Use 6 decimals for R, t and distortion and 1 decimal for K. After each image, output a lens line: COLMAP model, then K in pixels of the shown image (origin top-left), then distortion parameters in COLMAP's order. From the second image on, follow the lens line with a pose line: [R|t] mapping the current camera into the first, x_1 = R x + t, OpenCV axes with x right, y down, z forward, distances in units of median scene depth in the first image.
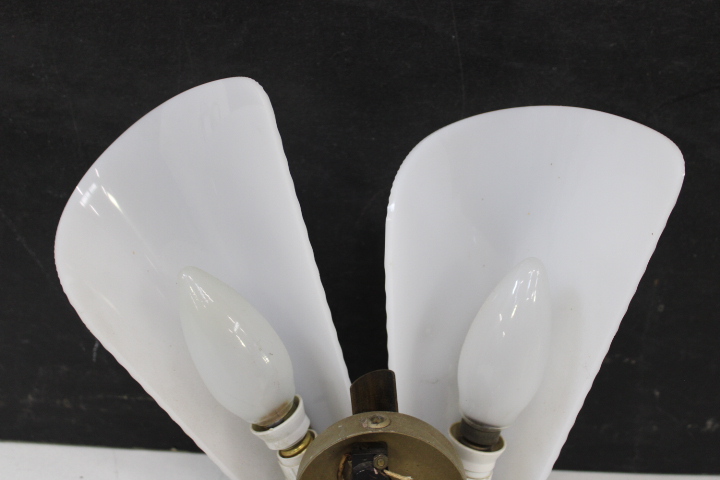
lens RADIAL K [[819.4, 0, 356.9], [0, 819.4, 231.3], [0, 0, 1]] dist [-0.064426, 0.000000]
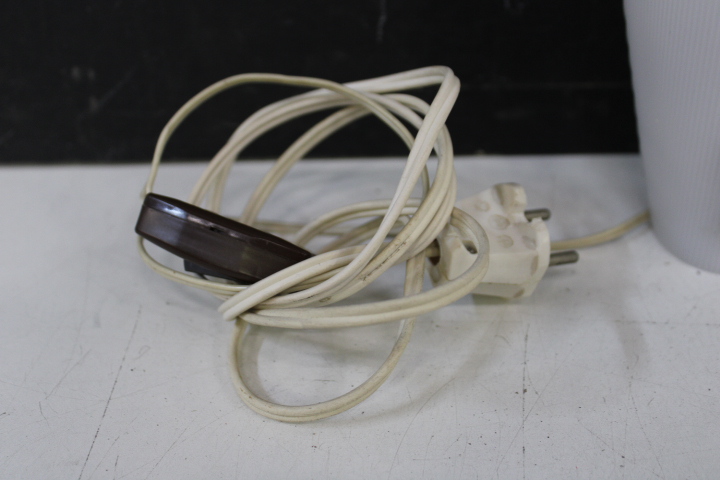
lens RADIAL K [[874.8, 0, 361.4], [0, 874.8, 246.6], [0, 0, 1]] dist [-0.060597, 0.000000]
pose [[0.993207, -0.061673, -0.098676, -0.314847], [0.084937, 0.963863, 0.252495, 0.159502], [0.079538, -0.259161, 0.962554, 0.188523]]
